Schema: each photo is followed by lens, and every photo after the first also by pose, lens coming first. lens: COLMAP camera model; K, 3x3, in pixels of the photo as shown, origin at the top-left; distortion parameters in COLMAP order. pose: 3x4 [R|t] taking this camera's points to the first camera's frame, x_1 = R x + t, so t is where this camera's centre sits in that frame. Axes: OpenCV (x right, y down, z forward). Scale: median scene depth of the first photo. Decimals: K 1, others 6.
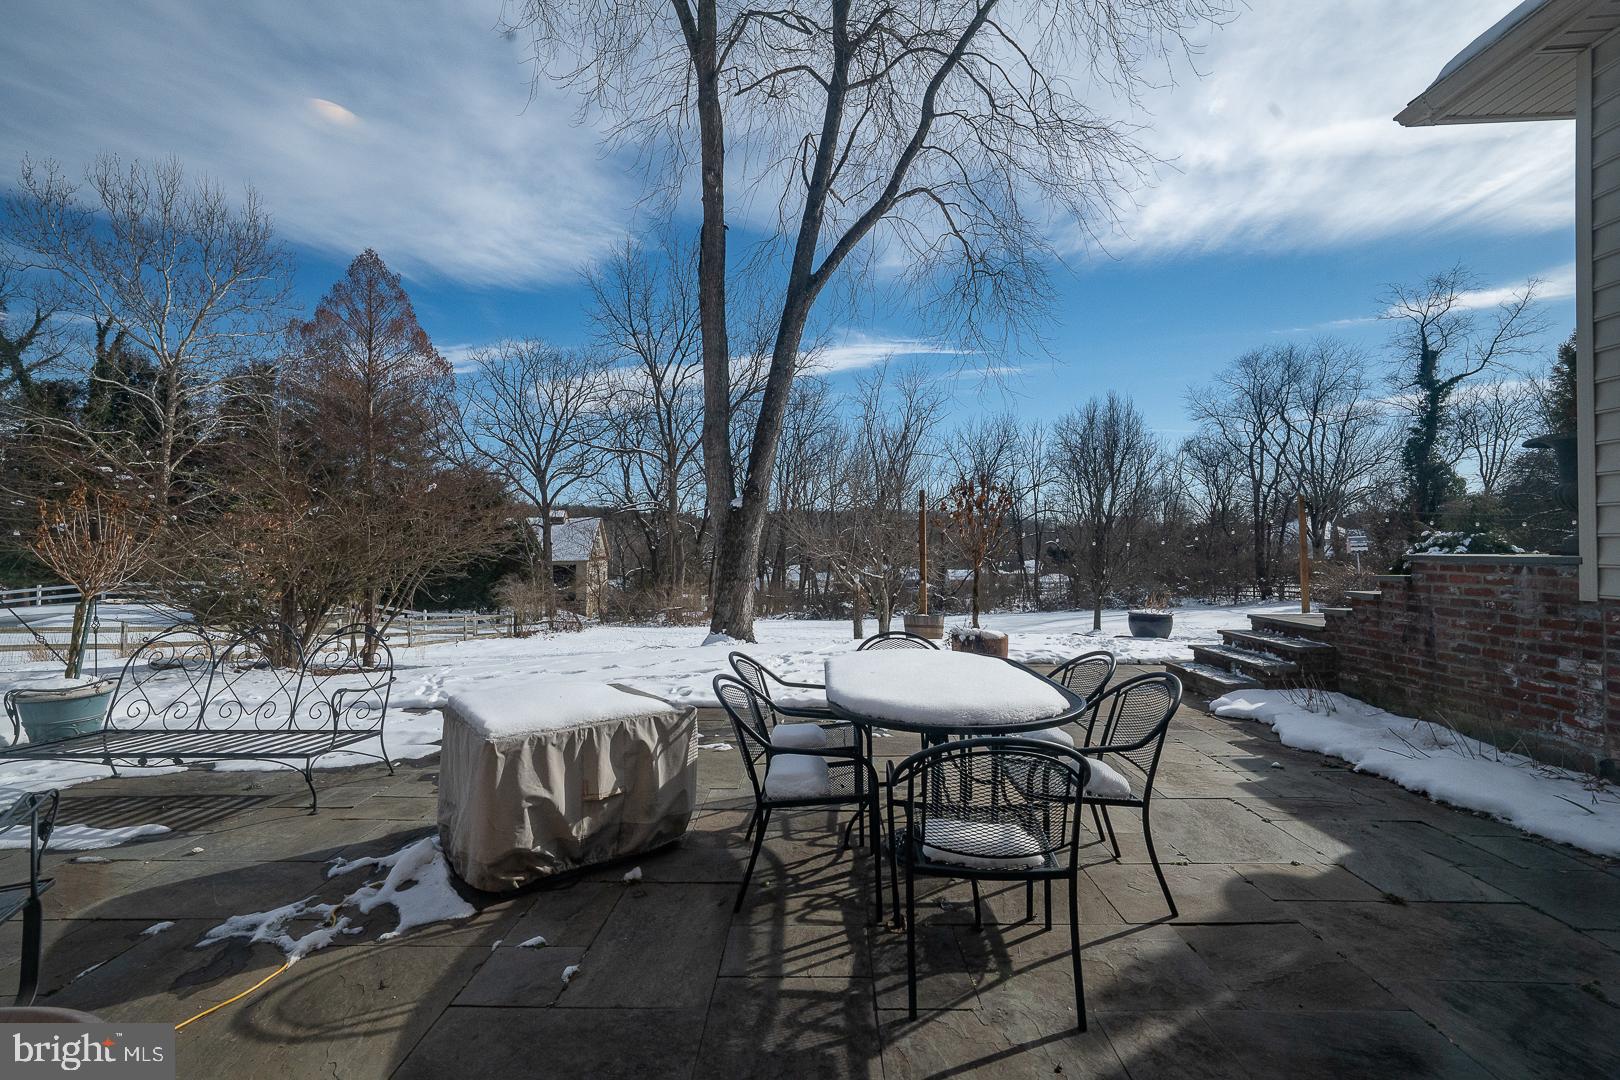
lens RADIAL K [[699.2, 0, 810.0], [0, 699.2, 540.0], [0, 0, 1]] dist [0.010637, 0.000194]
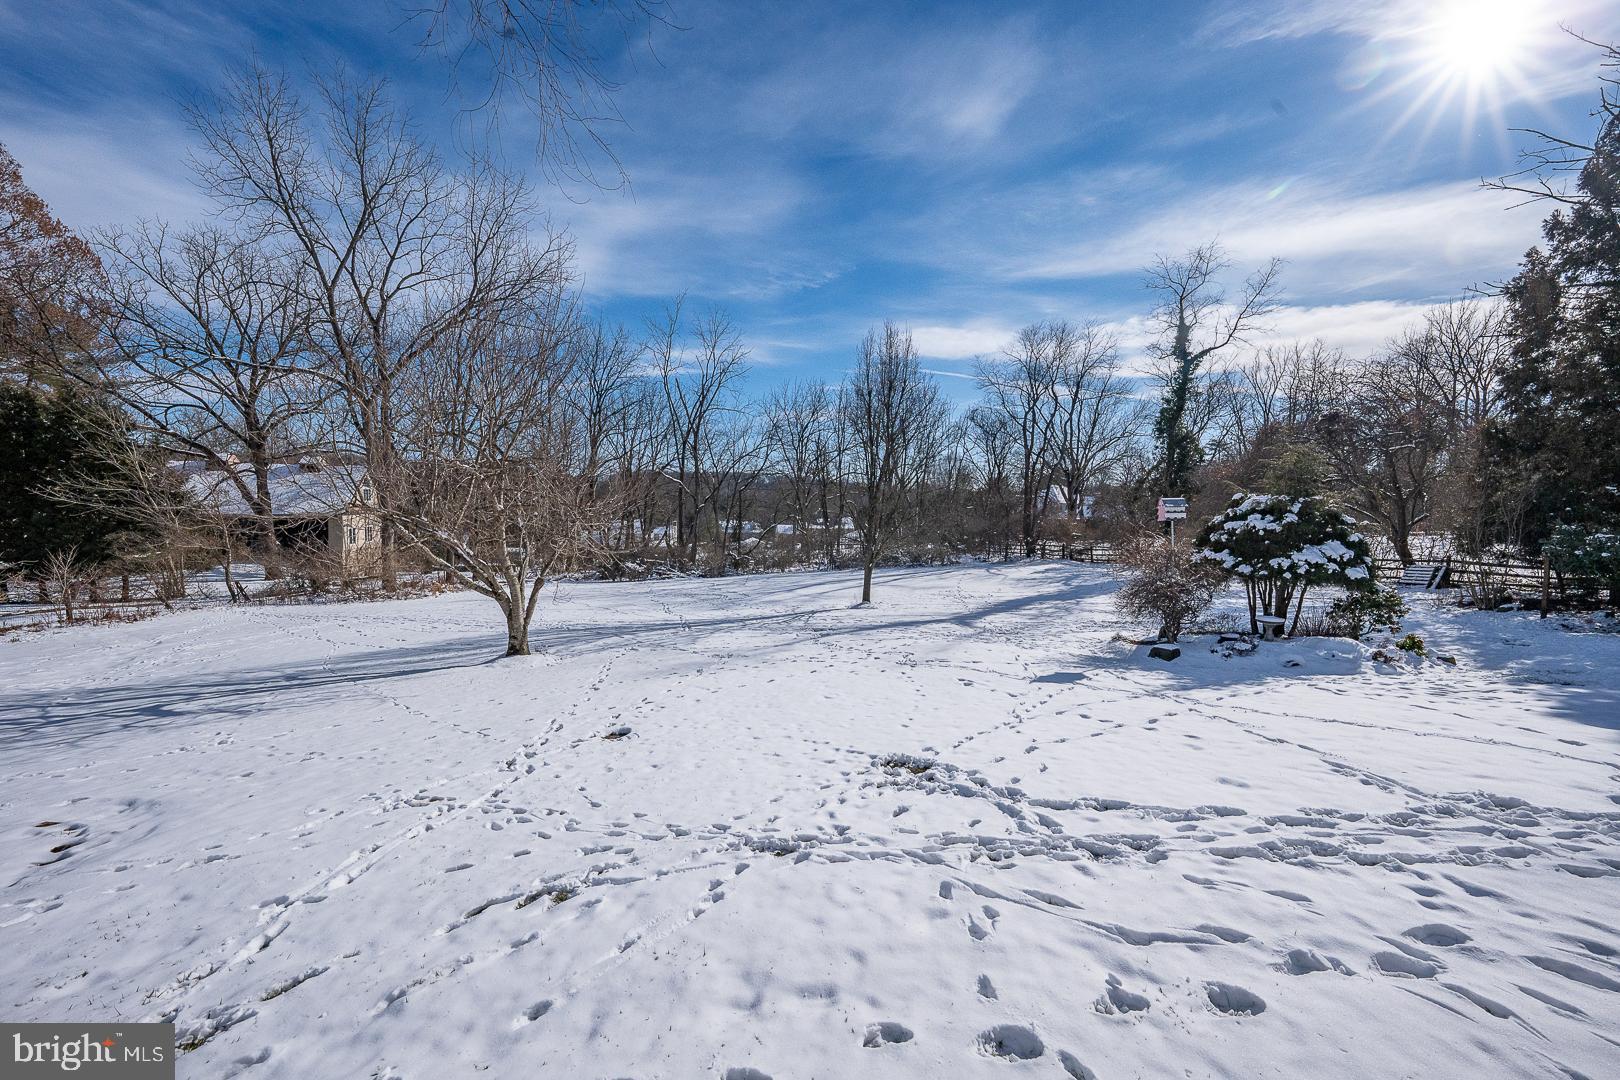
lens RADIAL K [[555.5, 0, 810.0], [0, 555.5, 540.0], [0, 0, 1]] dist [-0.000347, 0.000039]
pose [[0.977927, 0.002499, 0.208934, 0.134333], [-0.017747, 0.997309, 0.071134, 0.001651], [-0.208194, -0.073272, 0.975339, 0.235104]]
